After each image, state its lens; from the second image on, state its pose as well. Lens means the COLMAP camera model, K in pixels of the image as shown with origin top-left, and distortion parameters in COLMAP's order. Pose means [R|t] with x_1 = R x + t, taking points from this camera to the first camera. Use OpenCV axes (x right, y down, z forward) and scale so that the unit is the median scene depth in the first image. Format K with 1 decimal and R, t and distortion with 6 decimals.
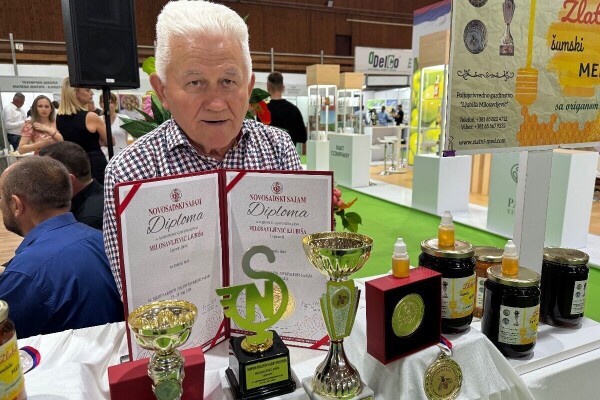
lens RADIAL K [[426.6, 0, 301.7], [0, 426.6, 203.2], [0, 0, 1]] dist [0.124067, -0.274197]
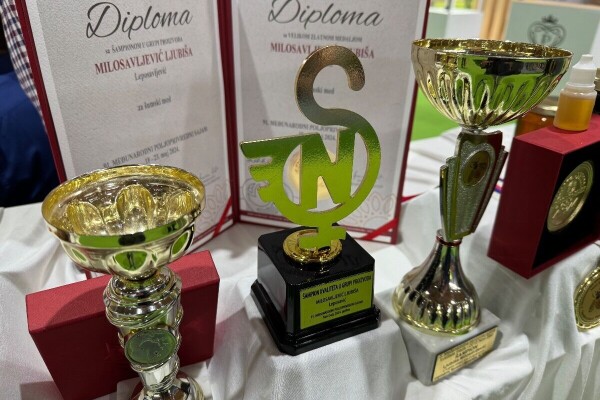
lens RADIAL K [[426.6, 0, 301.7], [0, 426.6, 203.2], [0, 0, 1]] dist [0.124067, -0.274197]
pose [[0.998514, 0.009507, 0.053668, -0.147878], [-0.024857, 0.955736, 0.293175, 0.116890], [-0.048505, -0.294074, 0.954551, 0.506638]]
